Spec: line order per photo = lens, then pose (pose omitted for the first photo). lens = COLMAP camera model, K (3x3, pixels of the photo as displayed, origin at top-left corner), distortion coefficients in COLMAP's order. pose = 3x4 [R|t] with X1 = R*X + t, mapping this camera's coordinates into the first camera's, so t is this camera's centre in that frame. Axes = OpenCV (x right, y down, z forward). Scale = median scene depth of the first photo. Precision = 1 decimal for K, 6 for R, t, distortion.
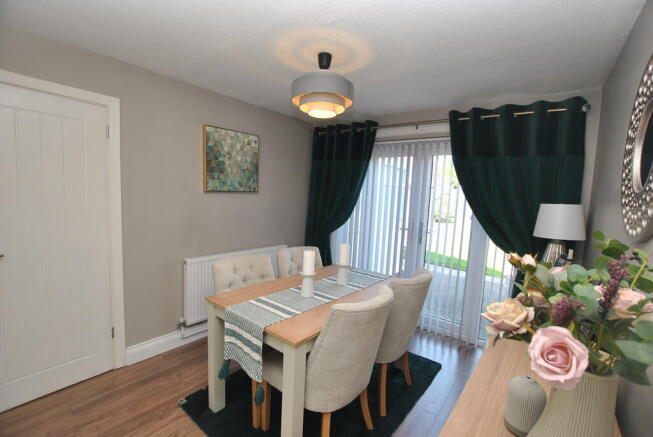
lens RADIAL K [[289.7, 0, 332.5], [0, 289.7, 219.6], [0, 0, 1]] dist [-0.025451, 0.001204]
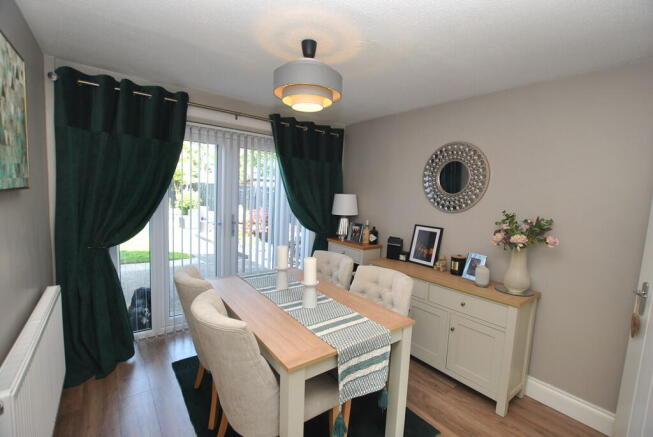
lens RADIAL K [[289.7, 0, 332.5], [0, 289.7, 219.6], [0, 0, 1]] dist [-0.025451, 0.001204]
pose [[0.239331, -0.128138, 0.962446, -0.669257], [0.055762, 0.991431, 0.118131, -0.084335], [-0.969336, 0.025395, 0.244425, 0.506679]]
